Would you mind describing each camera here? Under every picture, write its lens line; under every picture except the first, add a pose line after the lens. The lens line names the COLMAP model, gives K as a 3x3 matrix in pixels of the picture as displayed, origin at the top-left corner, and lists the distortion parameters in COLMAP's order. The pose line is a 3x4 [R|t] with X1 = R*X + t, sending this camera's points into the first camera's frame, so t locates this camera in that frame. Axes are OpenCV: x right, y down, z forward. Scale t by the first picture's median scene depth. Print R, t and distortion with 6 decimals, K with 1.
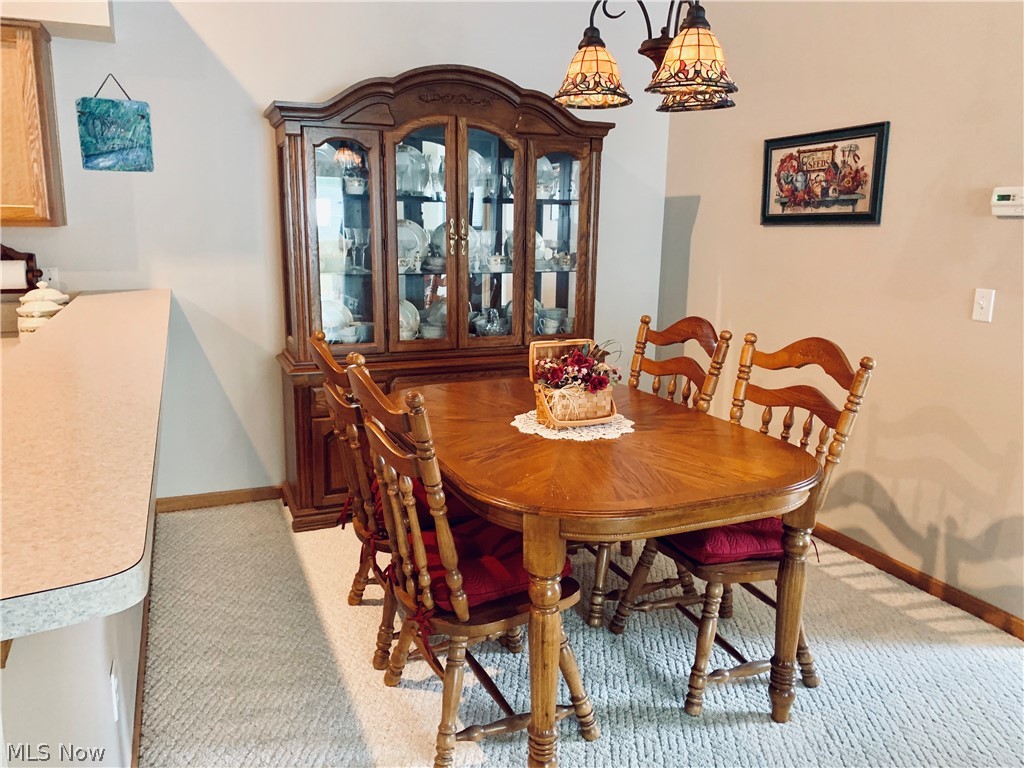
lens RADIAL K [[781.2, 0, 510.9], [0, 781.2, 377.9], [0, 0, 1]] dist [0.022487, -0.034585]
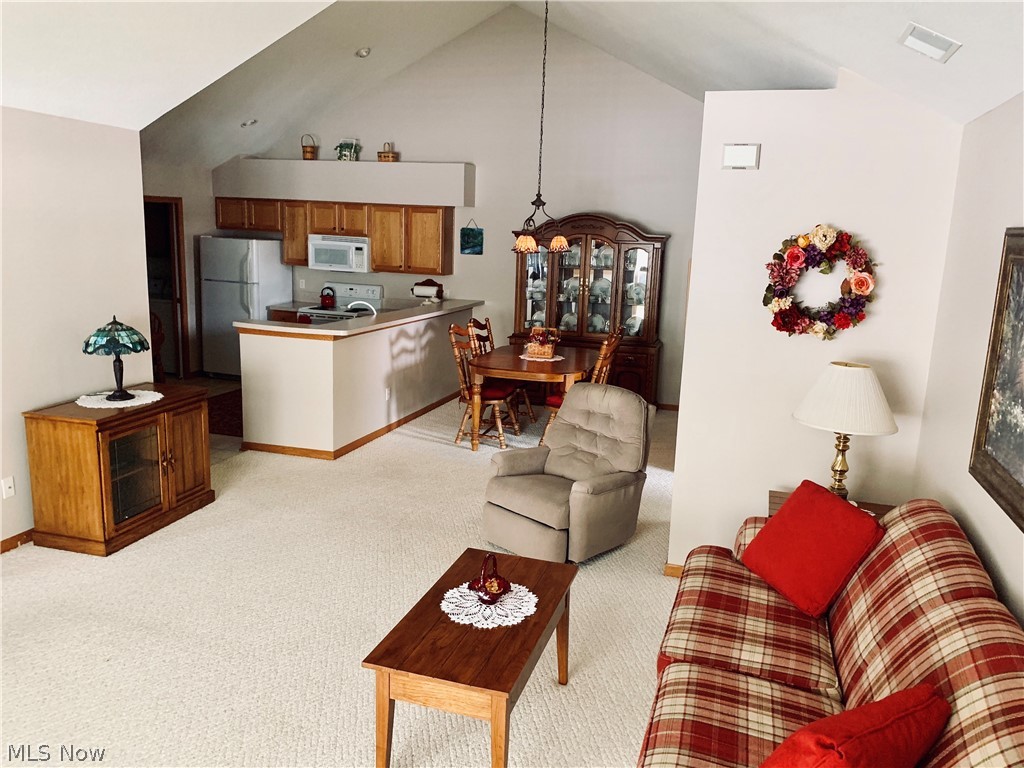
lens RADIAL K [[781.2, 0, 517.6], [0, 781.2, 382.5], [0, 0, 1]] dist [0.022487, -0.034585]
pose [[0.769222, 0.133214, -0.624942, 1.337638], [-0.145158, 0.988887, 0.032123, 0.055779], [0.622276, 0.066005, 0.780010, -0.937576]]
